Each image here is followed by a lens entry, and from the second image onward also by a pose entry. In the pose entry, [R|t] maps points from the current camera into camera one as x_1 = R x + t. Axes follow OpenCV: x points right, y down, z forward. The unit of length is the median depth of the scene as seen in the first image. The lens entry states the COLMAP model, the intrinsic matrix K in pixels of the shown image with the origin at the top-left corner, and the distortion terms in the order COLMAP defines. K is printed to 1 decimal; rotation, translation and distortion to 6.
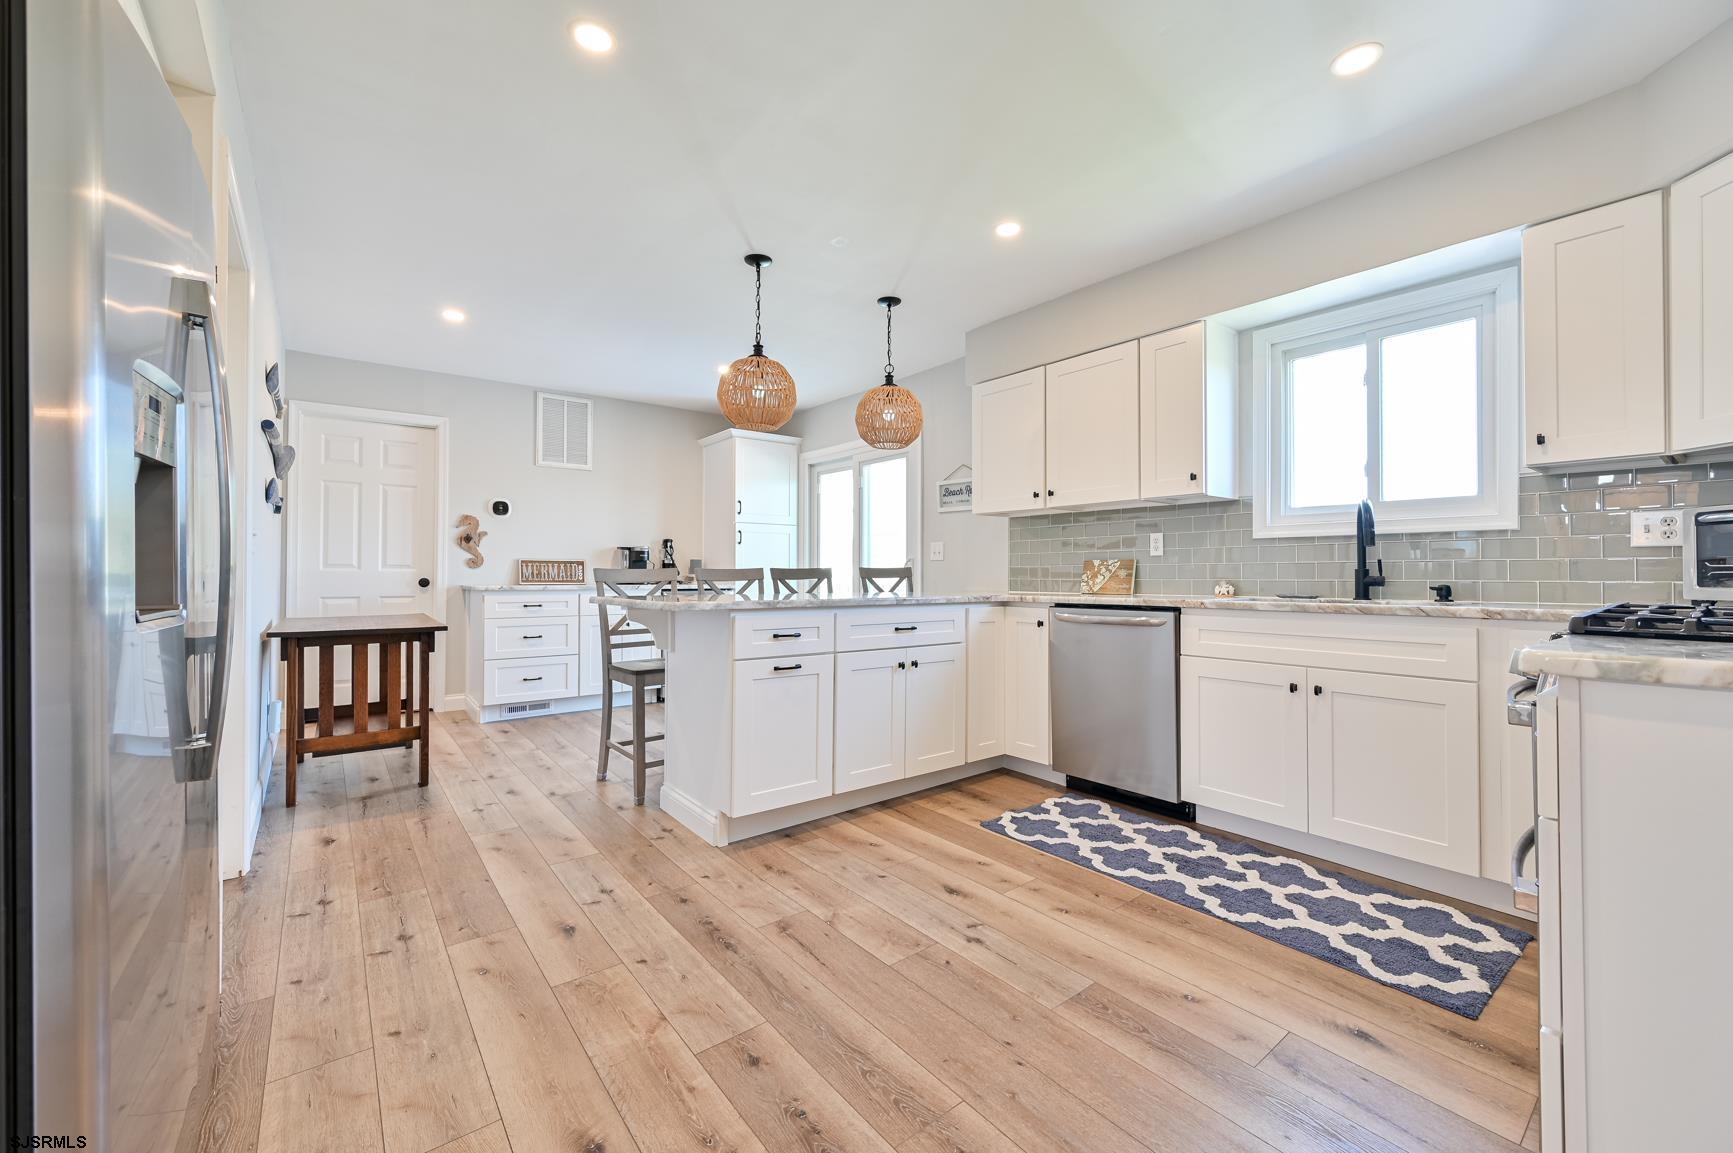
lens RADIAL K [[681.2, 0, 875.4], [0, 681.2, 572.7], [0, 0, 1]] dist [0.000161, 0.000389]
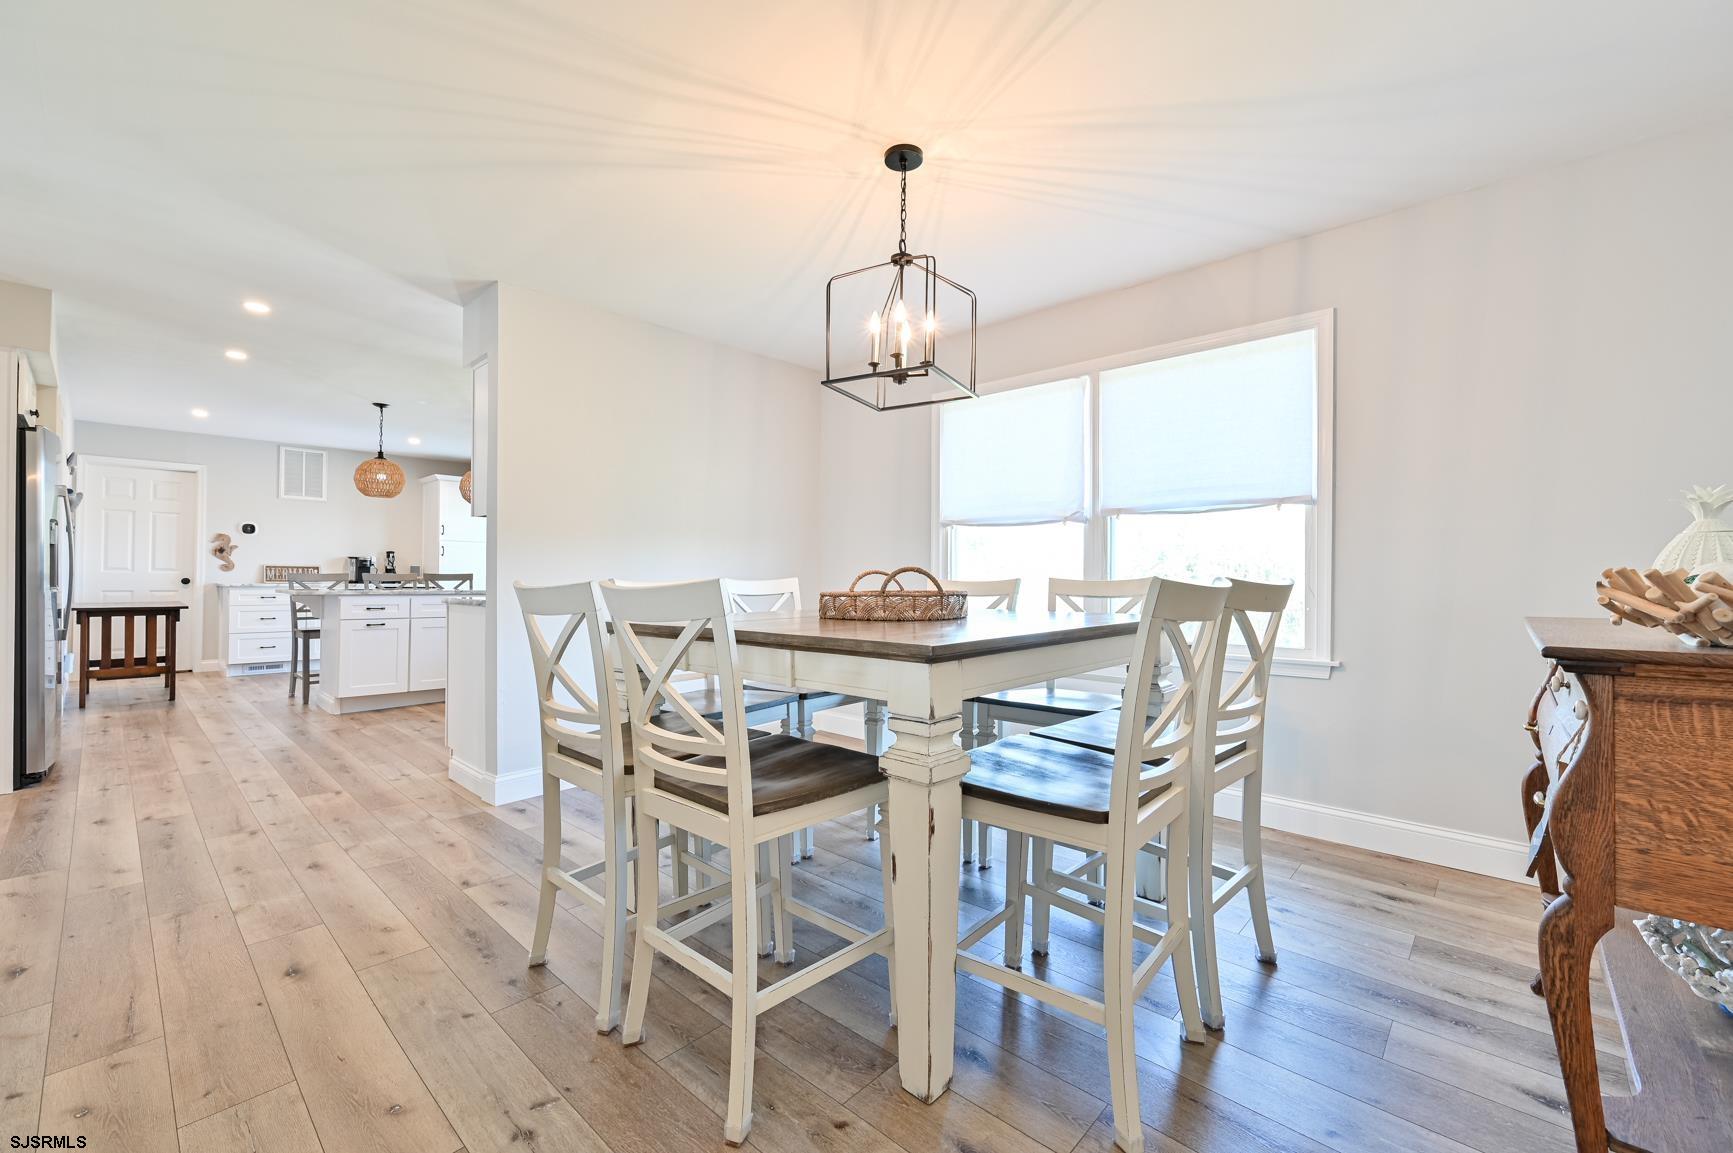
lens RADIAL K [[681.2, 0, 853.4], [0, 681.2, 581.6], [0, 0, 1]] dist [0.000161, 0.000389]
pose [[0.988090, 0.009391, 0.153590, 0.699807], [-0.010374, 0.999930, 0.005604, -0.009220], [-0.153527, -0.007131, 0.988119, -0.874253]]
